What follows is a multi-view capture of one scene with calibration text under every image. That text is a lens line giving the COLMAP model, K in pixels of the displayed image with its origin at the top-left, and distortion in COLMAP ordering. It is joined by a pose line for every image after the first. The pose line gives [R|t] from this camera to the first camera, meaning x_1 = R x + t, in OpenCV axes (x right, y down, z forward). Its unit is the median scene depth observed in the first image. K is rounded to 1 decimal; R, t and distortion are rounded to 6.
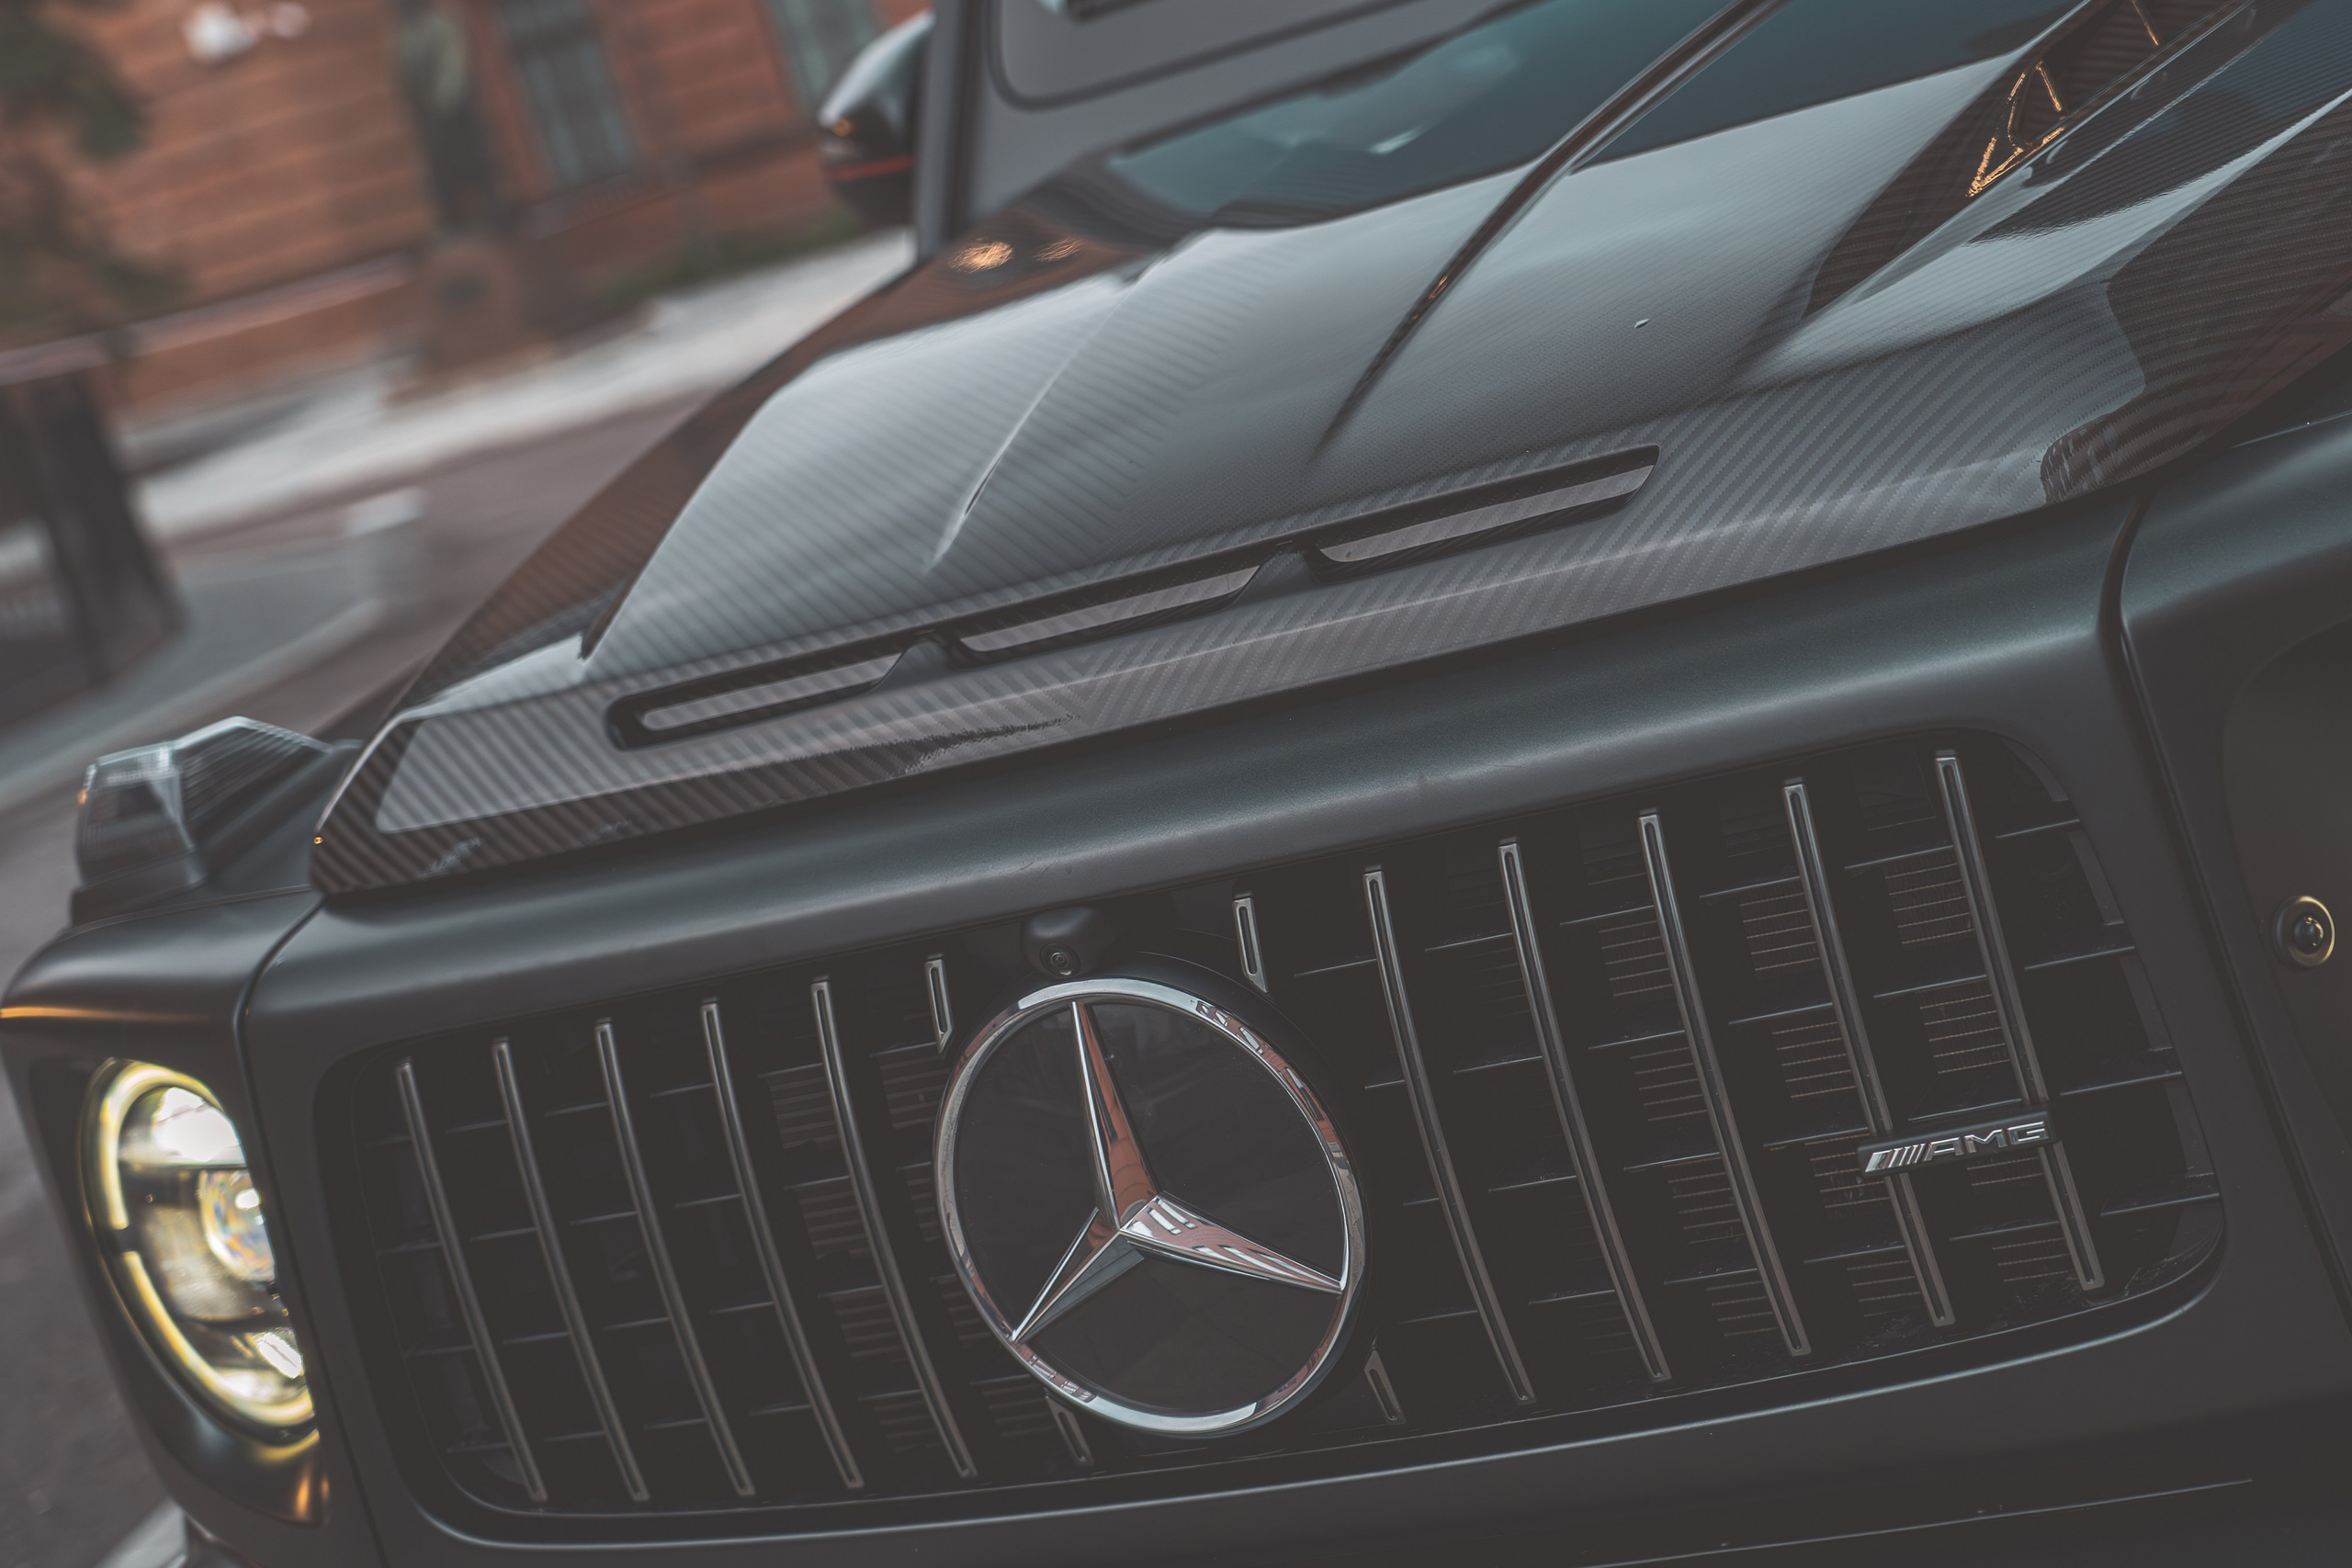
lens RADIAL K [[4607.5, 0, 1173.5], [0, 4607.5, 776.2], [0, 0, 1]] dist [0.003902, 0.000000]
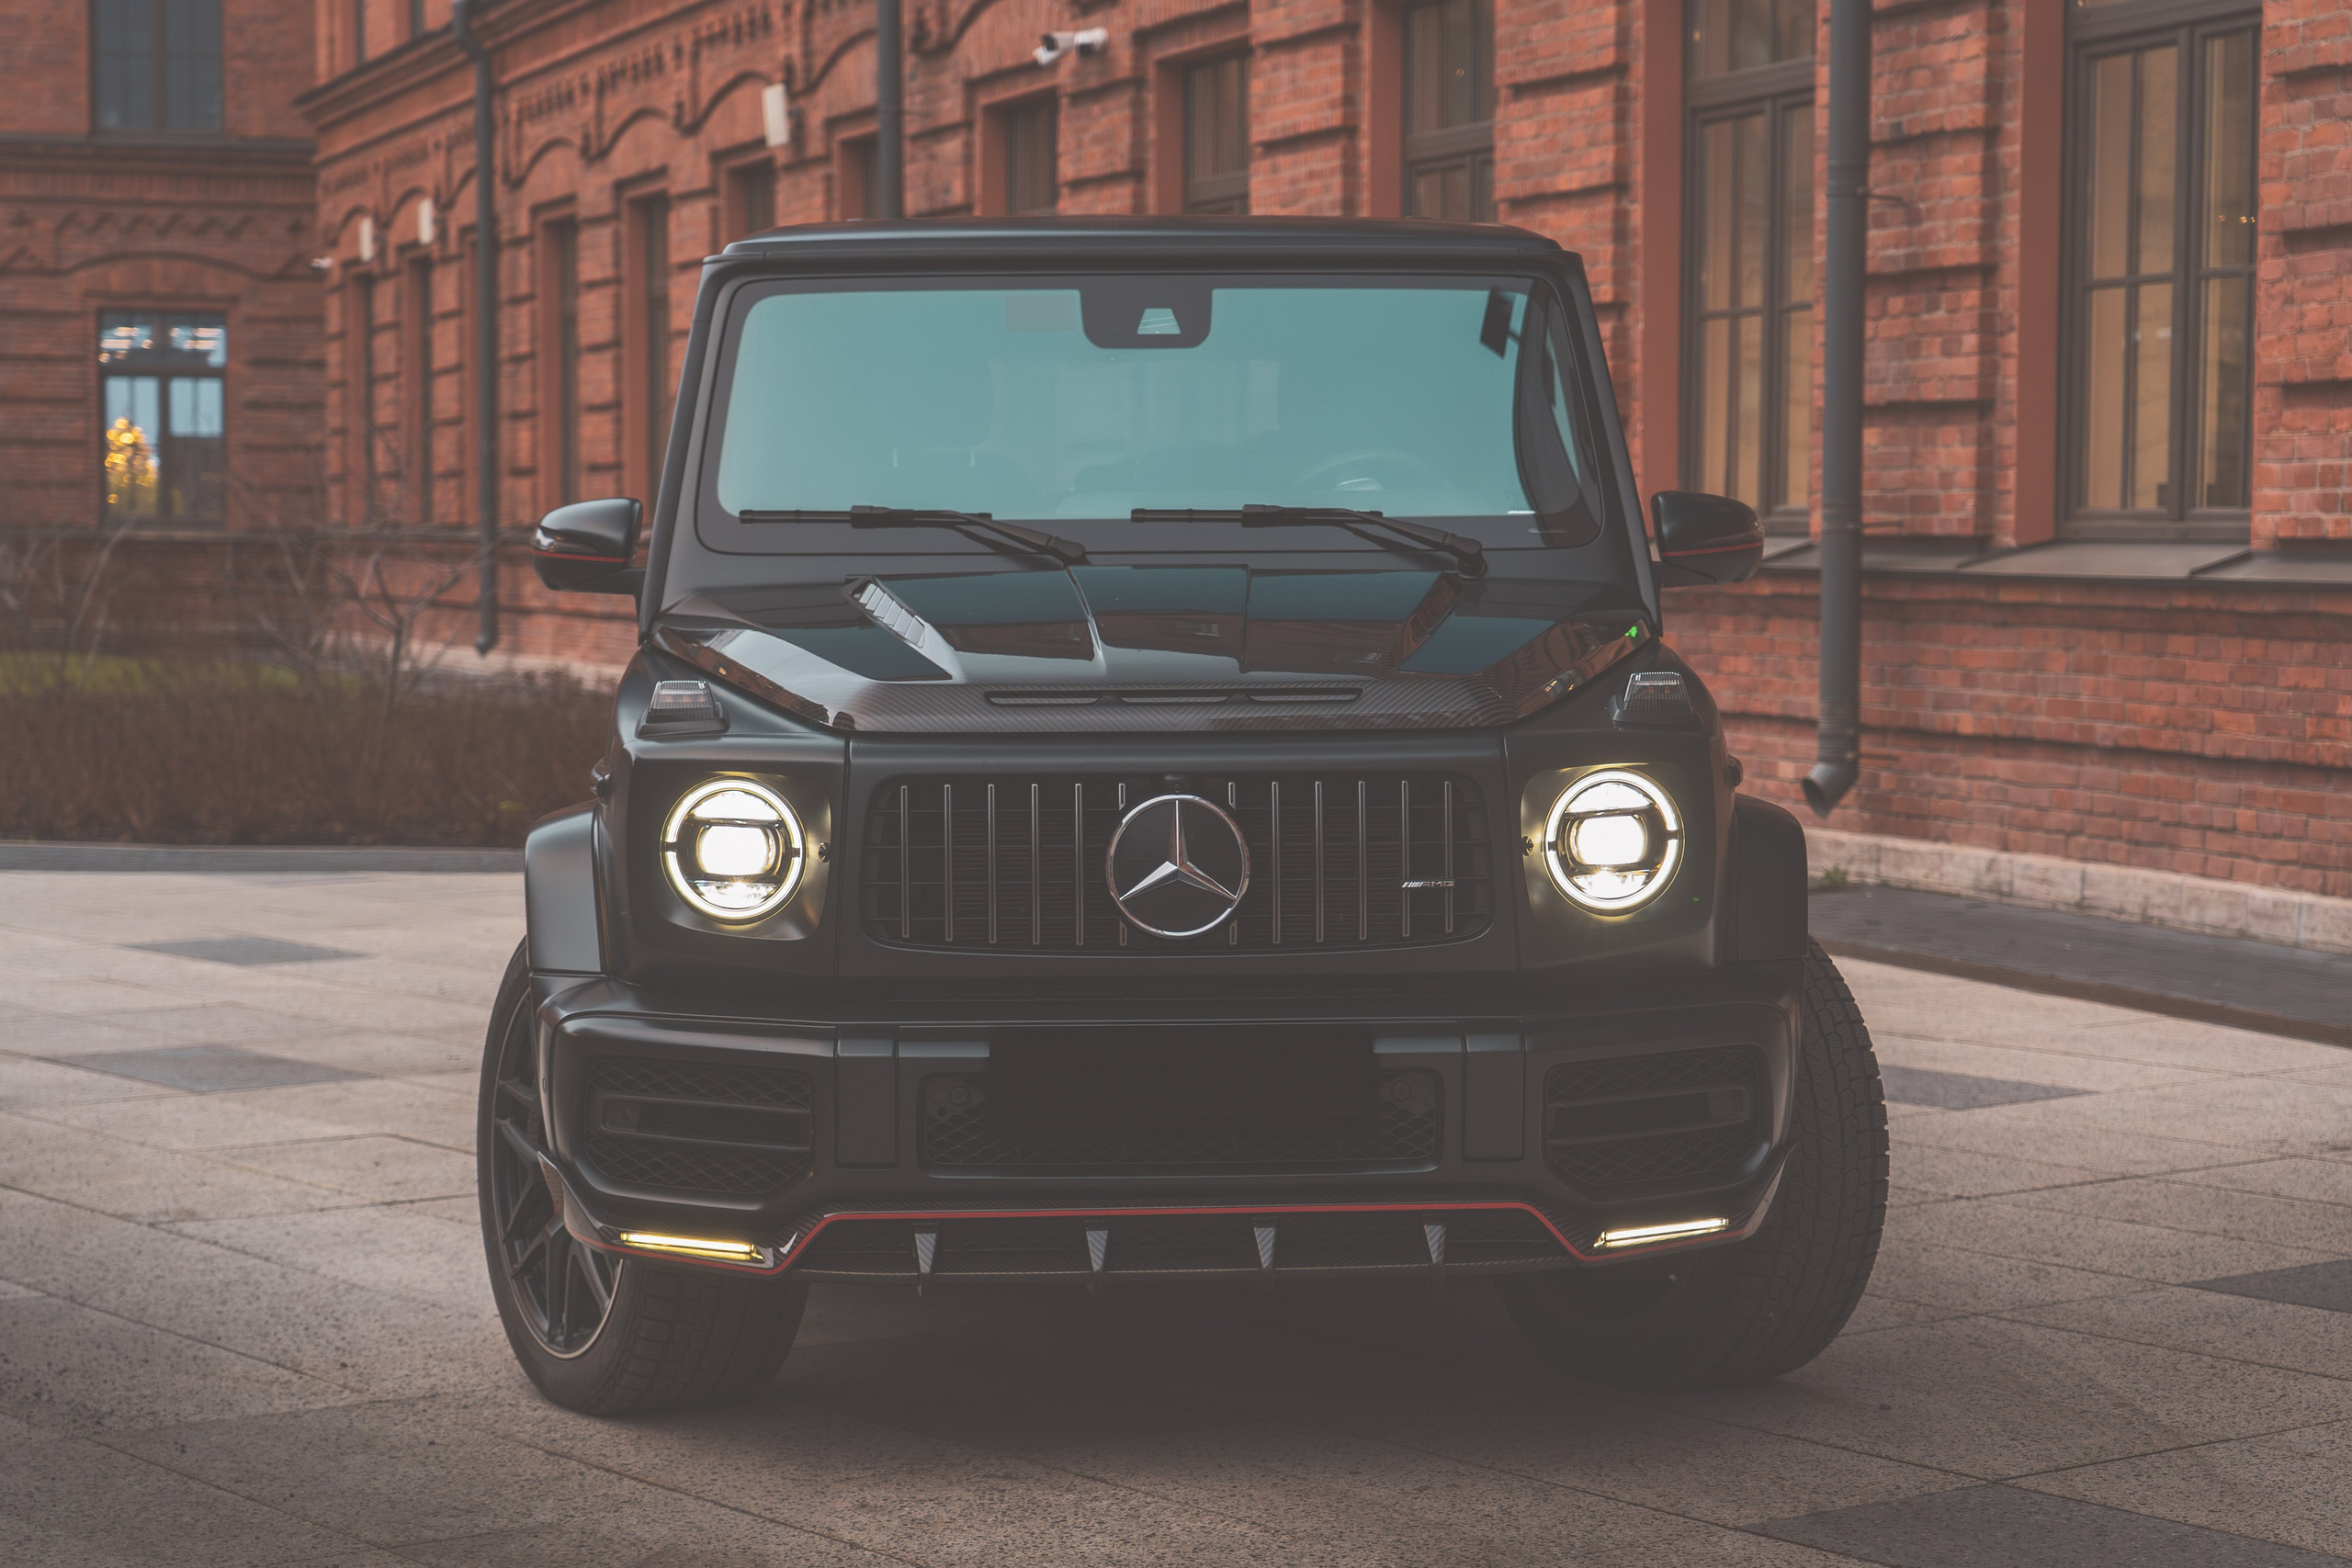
lens RADIAL K [[4124.8, 0, 1181.1], [0, 4124.8, 775.7], [0, 0, 1]] dist [0.011768, 0.000000]
pose [[0.823314, 0.272212, 0.498051, -1.552137], [-0.164524, 0.954273, -0.249590, 0.797659], [-0.543218, 0.123550, 0.830451, -1.538741]]
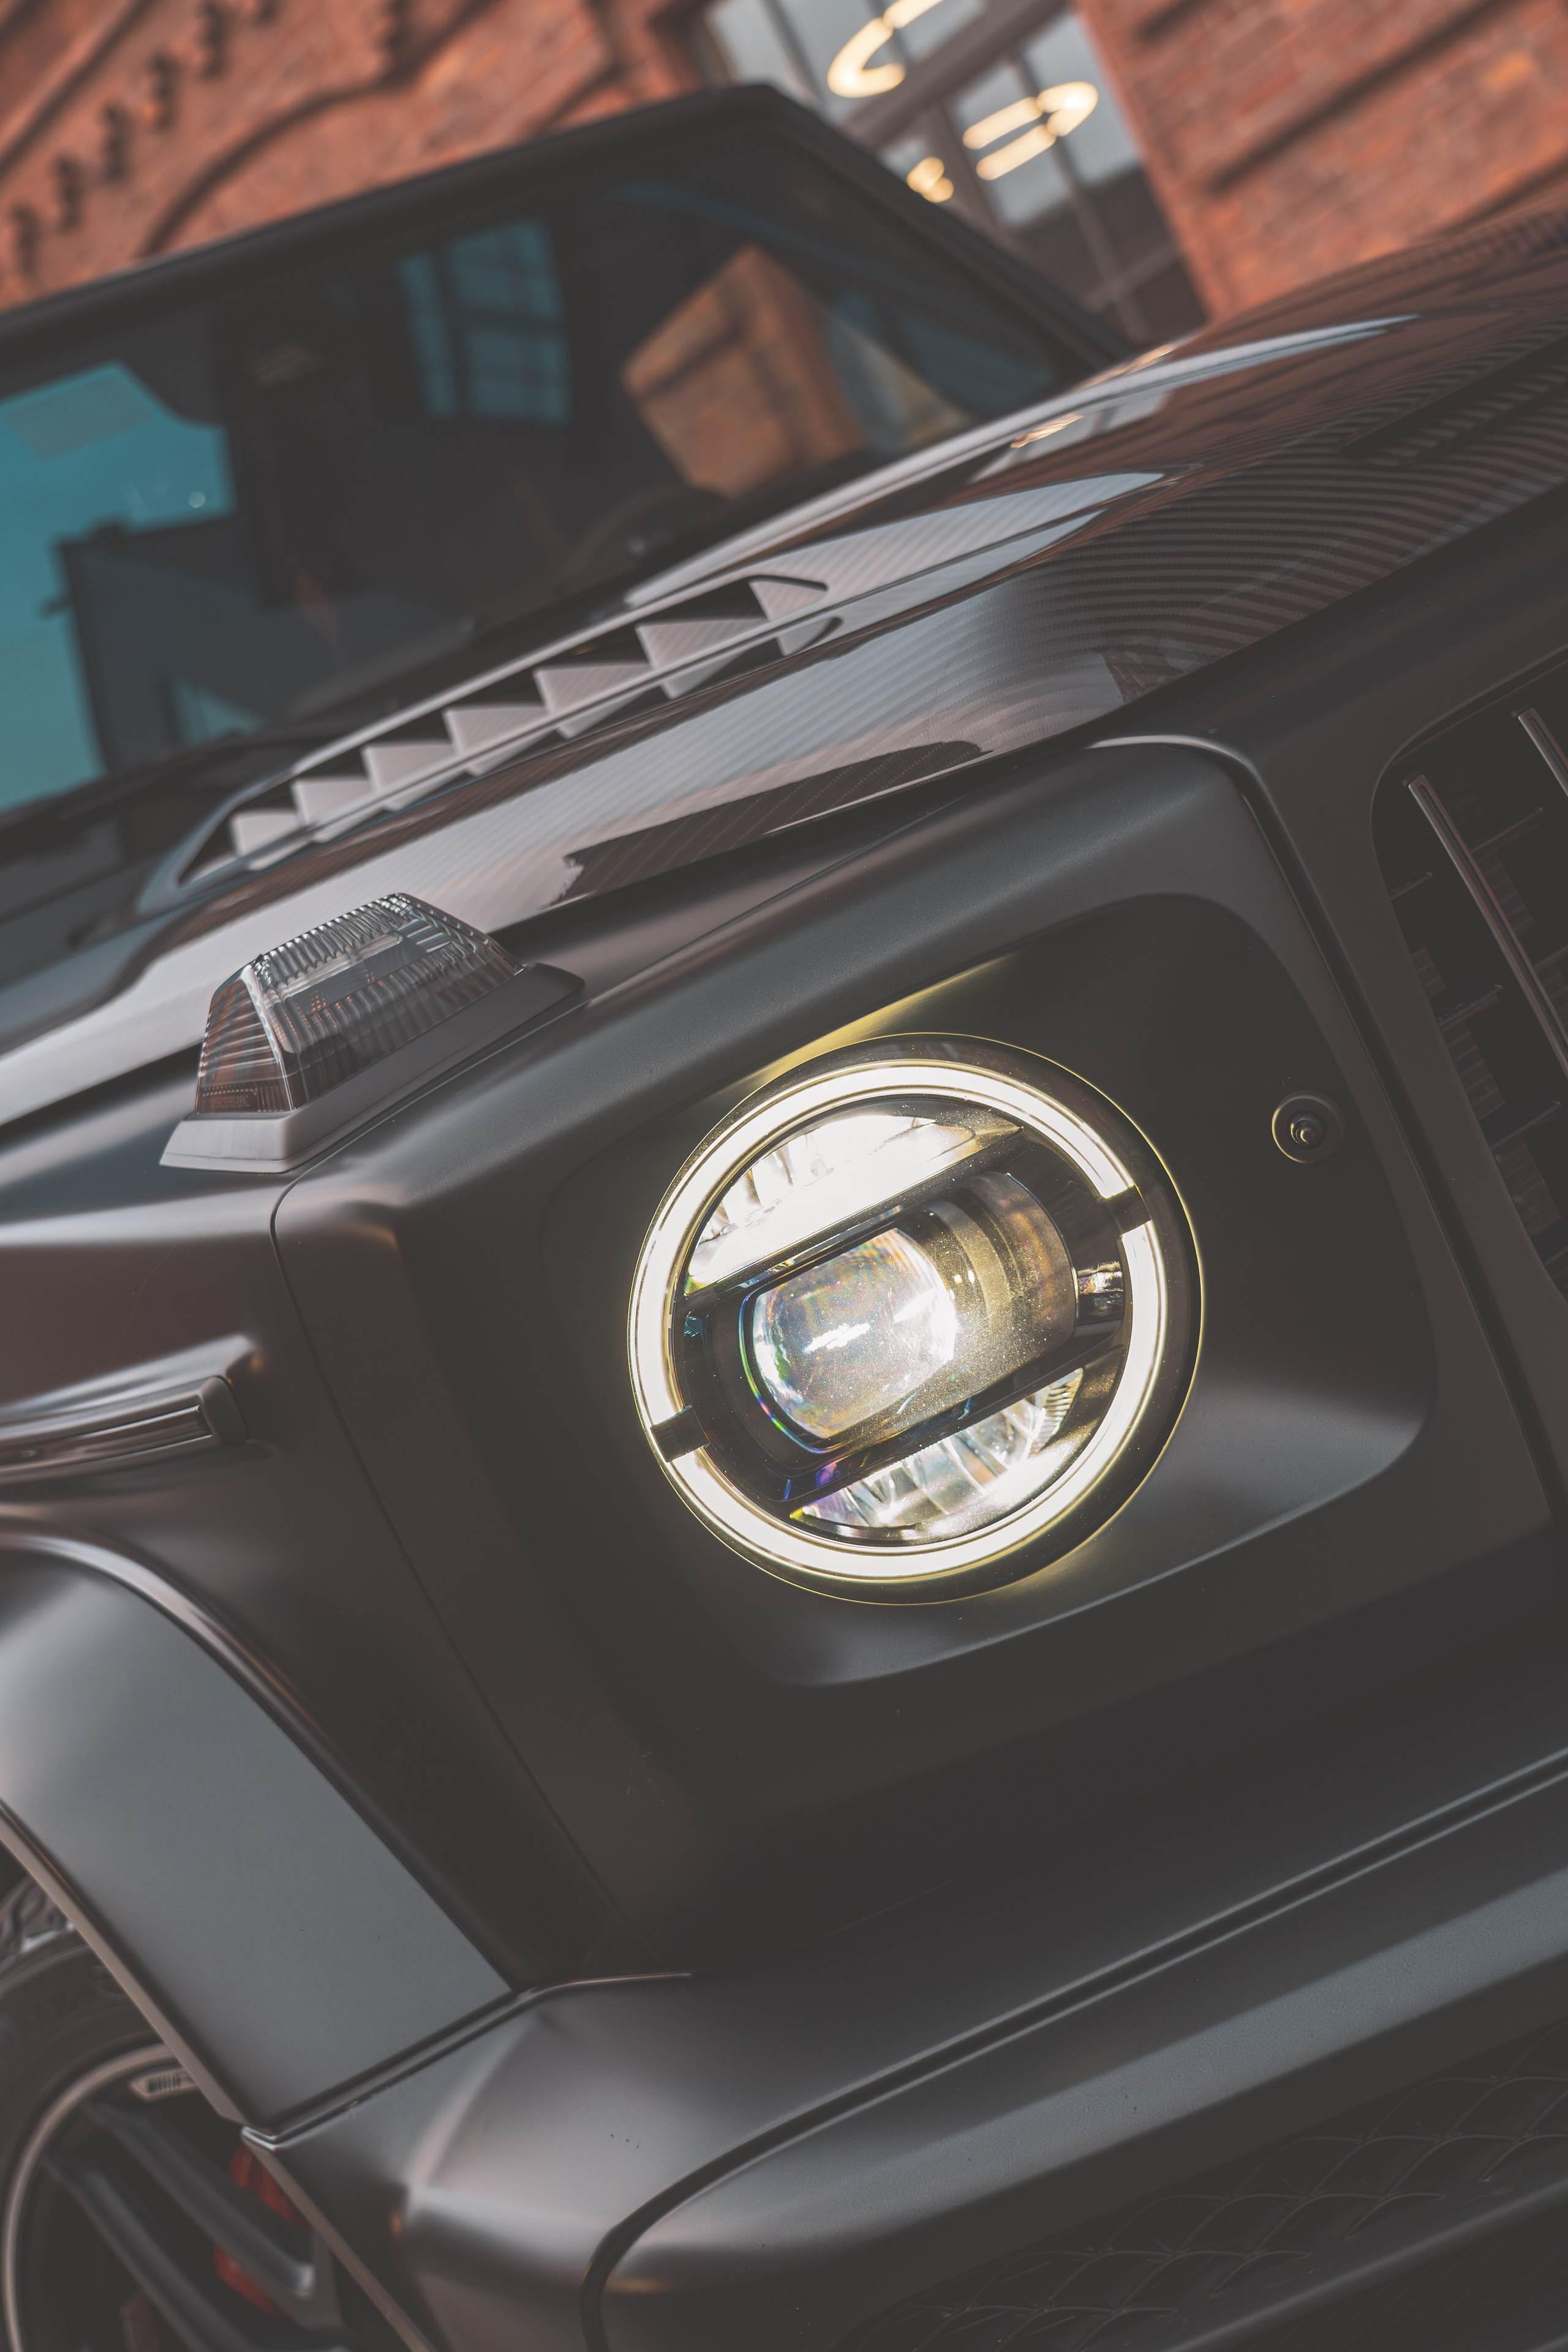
lens RADIAL K [[2590.4, 0, 782.0], [0, 2590.4, 1167.4], [0, 0, 1]] dist [0.018527, 0.000000]
pose [[0.593079, -0.056827, 0.803136, -0.691777], [0.407174, 0.881718, -0.238292, 0.213516], [-0.694598, 0.468343, 0.546067, 0.968668]]
